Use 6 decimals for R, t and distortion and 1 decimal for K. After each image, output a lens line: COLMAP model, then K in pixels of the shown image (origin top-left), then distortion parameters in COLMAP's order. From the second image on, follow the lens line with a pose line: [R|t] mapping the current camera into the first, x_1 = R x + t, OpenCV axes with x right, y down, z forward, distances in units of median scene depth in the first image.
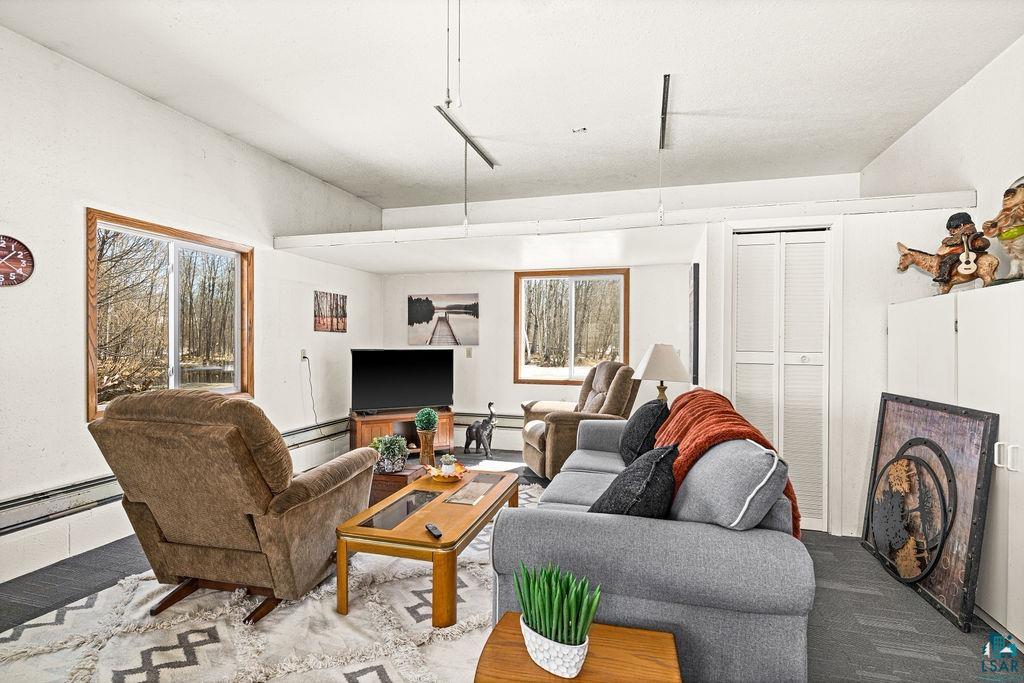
lens RADIAL K [[497.5, 0, 509.1], [0, 497.5, 344.3], [0, 0, 1]] dist [0.002495, 0.000994]
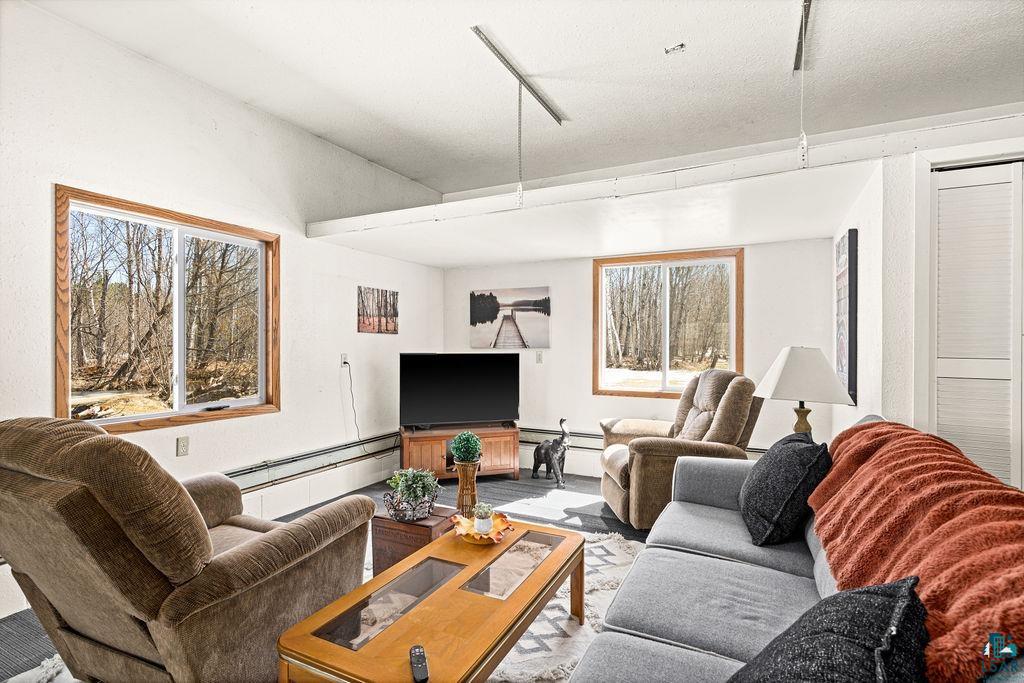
lens RADIAL K [[492.7, 0, 511.0], [0, 492.7, 344.7], [0, 0, 1]] dist [-0.000118, -0.000017]
pose [[0.983405, -0.002645, -0.181407, 0.027813], [0.001962, 0.999990, -0.003946, -0.001108], [0.181416, 0.003525, 0.983400, 0.197571]]
